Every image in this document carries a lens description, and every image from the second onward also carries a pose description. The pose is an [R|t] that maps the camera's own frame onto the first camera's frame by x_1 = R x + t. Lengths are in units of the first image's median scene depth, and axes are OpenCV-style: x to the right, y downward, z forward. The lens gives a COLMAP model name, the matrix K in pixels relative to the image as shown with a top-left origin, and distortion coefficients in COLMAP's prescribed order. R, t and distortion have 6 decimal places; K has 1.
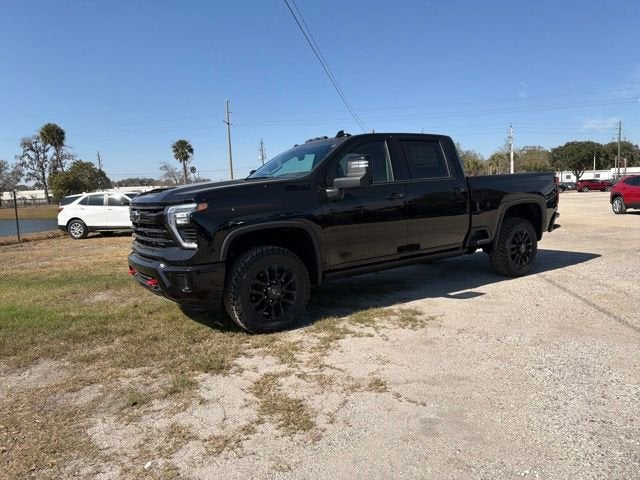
lens RADIAL K [[447.9, 0, 319.3], [0, 447.9, 245.7], [0, 0, 1]] dist [0.061256, -0.083201]
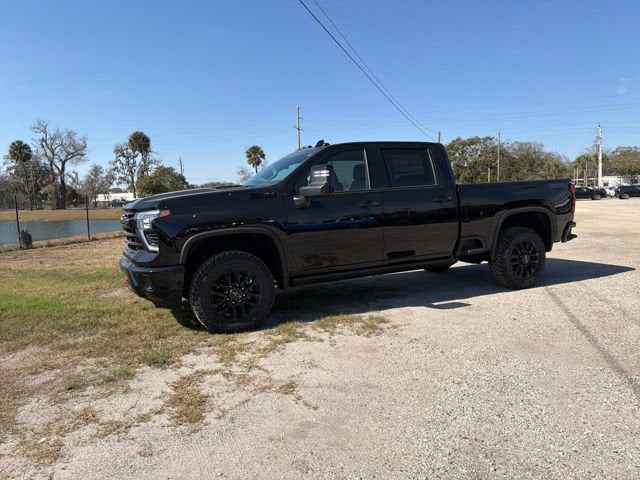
lens RADIAL K [[447.9, 0, 320.0], [0, 447.9, 246.7], [0, 0, 1]] dist [0.061256, -0.083201]
pose [[0.987393, 0.022833, -0.156630, 0.209535], [-0.023722, 0.999711, -0.003808, -0.008283], [0.156498, 0.007475, 0.987650, -0.012375]]
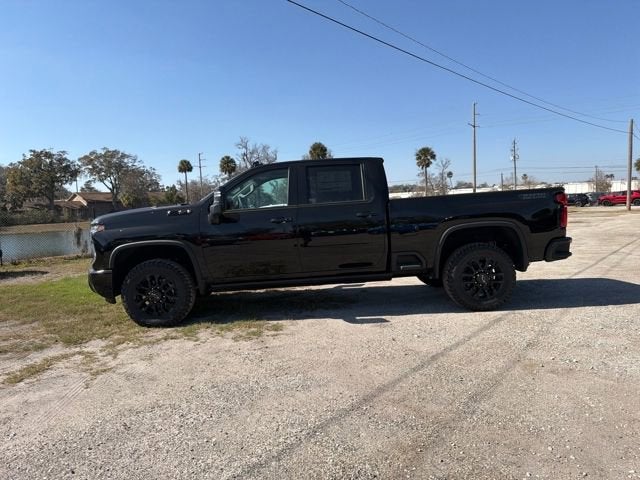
lens RADIAL K [[447.9, 0, 320.5], [0, 447.9, 253.8], [0, 0, 1]] dist [0.061256, -0.083201]
pose [[0.846817, 0.054489, -0.529086, 0.790544], [-0.050668, 0.998479, 0.021734, -0.055264], [0.529466, 0.008403, 0.848290, 0.124332]]
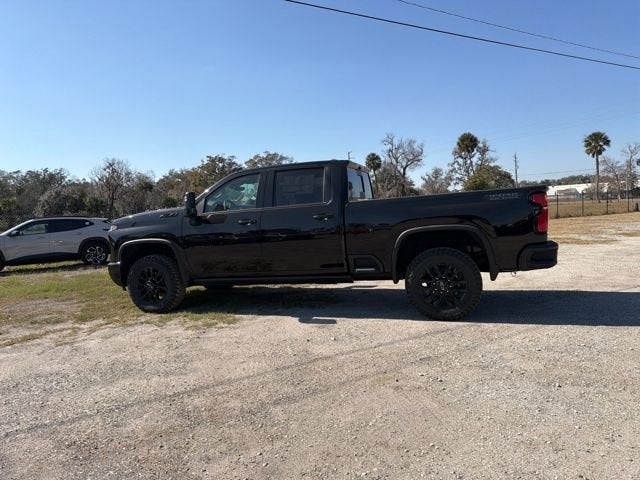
lens RADIAL K [[447.9, 0, 315.0], [0, 447.9, 247.8], [0, 0, 1]] dist [0.061256, -0.083201]
pose [[0.613403, 0.070960, -0.786576, 1.154519], [-0.065608, 0.997091, 0.038788, -0.096260], [0.787040, 0.027813, 0.616275, 0.399497]]
